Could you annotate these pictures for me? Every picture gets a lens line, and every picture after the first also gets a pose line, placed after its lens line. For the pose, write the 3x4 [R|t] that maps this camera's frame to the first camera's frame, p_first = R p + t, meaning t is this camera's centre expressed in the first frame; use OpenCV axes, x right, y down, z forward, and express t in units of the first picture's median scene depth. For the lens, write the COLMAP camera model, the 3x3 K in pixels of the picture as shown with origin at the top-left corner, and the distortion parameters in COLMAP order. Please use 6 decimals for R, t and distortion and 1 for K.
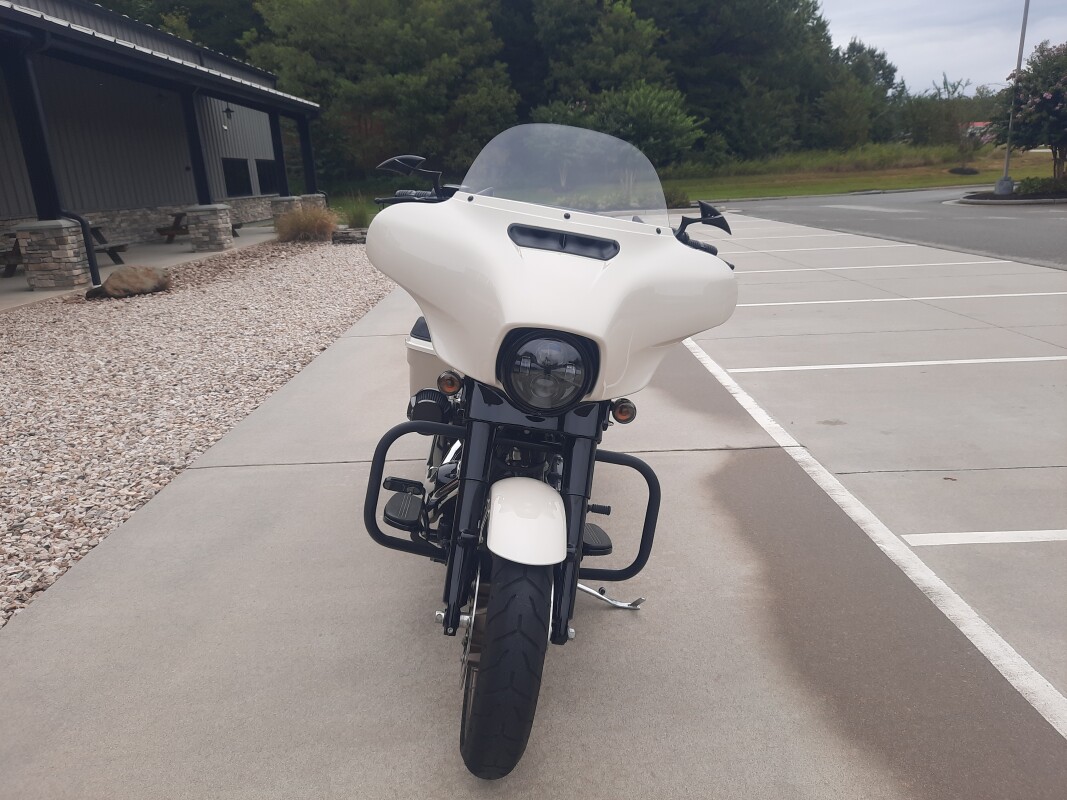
lens RADIAL K [[763.5, 0, 519.1], [0, 763.5, 431.1], [0, 0, 1]] dist [0.011418, 0.002733]
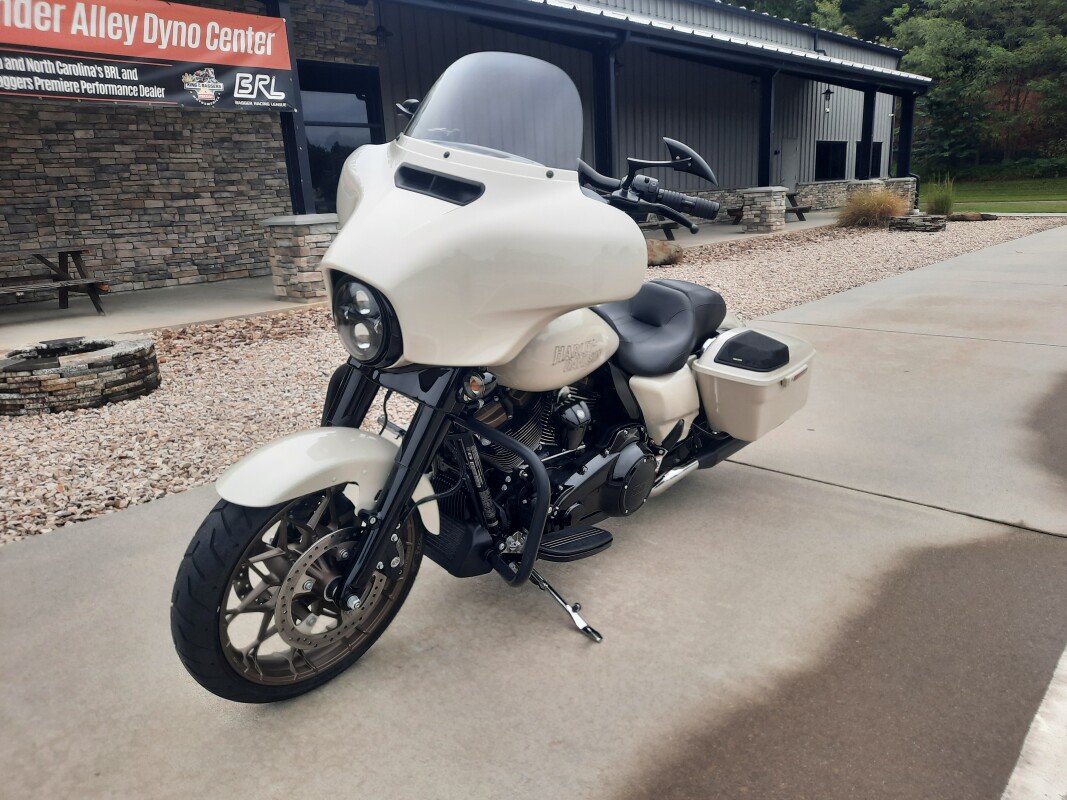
lens RADIAL K [[776.0, 0, 532.0], [0, 776.0, 429.4], [0, 0, 1]] dist [-0.006109, 0.010508]
pose [[0.740926, 0.208739, -0.638323, 0.057750], [-0.202624, 0.975659, 0.083859, -0.004738], [0.640290, 0.067206, 0.765187, 0.028858]]
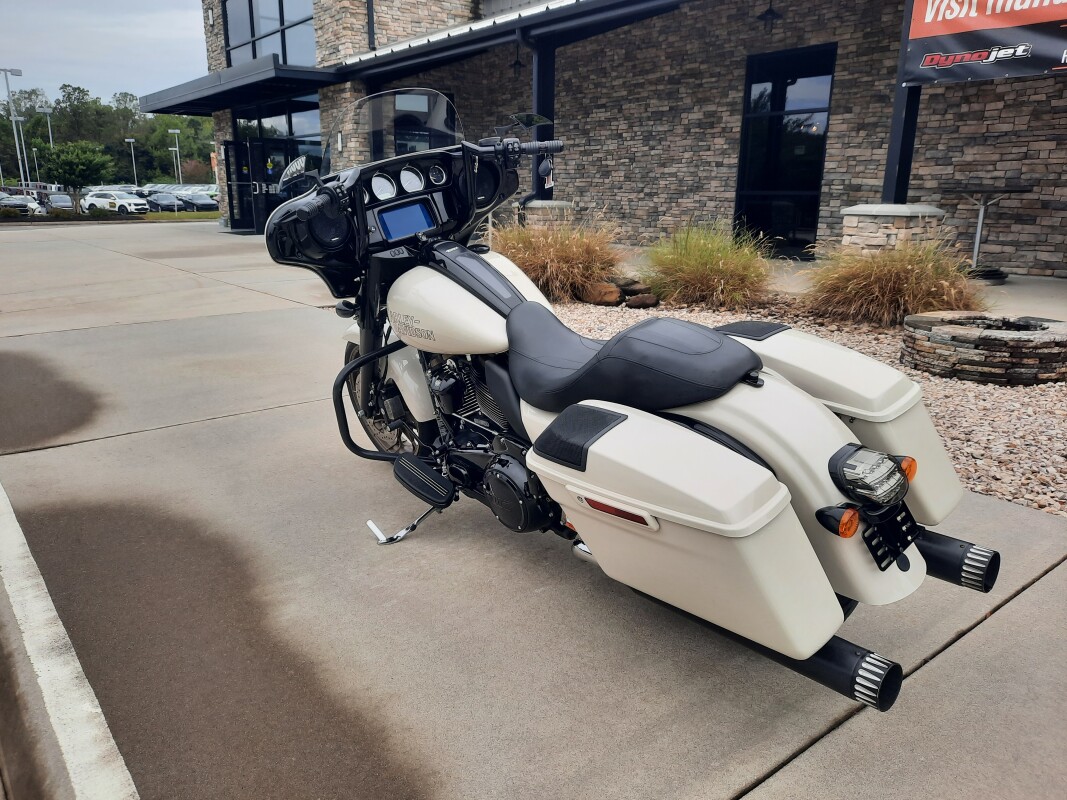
lens RADIAL K [[769.5, 0, 535.9], [0, 769.5, 425.1], [0, 0, 1]] dist [0.008240, -0.005350]
pose [[-0.787580, 0.221461, -0.575042, 0.055234], [-0.158778, 0.828745, 0.536630, -0.052064], [0.595405, 0.513943, -0.617540, 0.172210]]
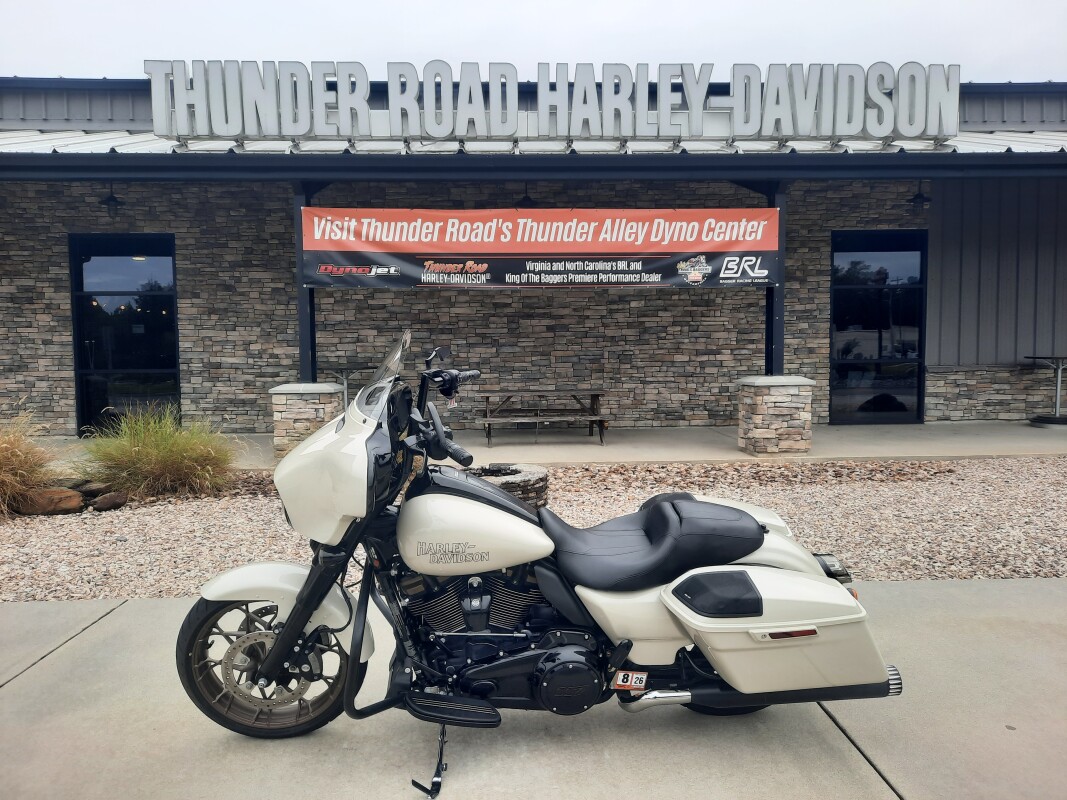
lens RADIAL K [[769.5, 0, 535.9], [0, 769.5, 425.1], [0, 0, 1]] dist [0.008240, -0.005350]
pose [[0.043064, 0.141987, -0.988931, 0.105030], [-0.302743, 0.945164, 0.122520, -0.038015], [0.952099, 0.294116, 0.083688, 0.091354]]
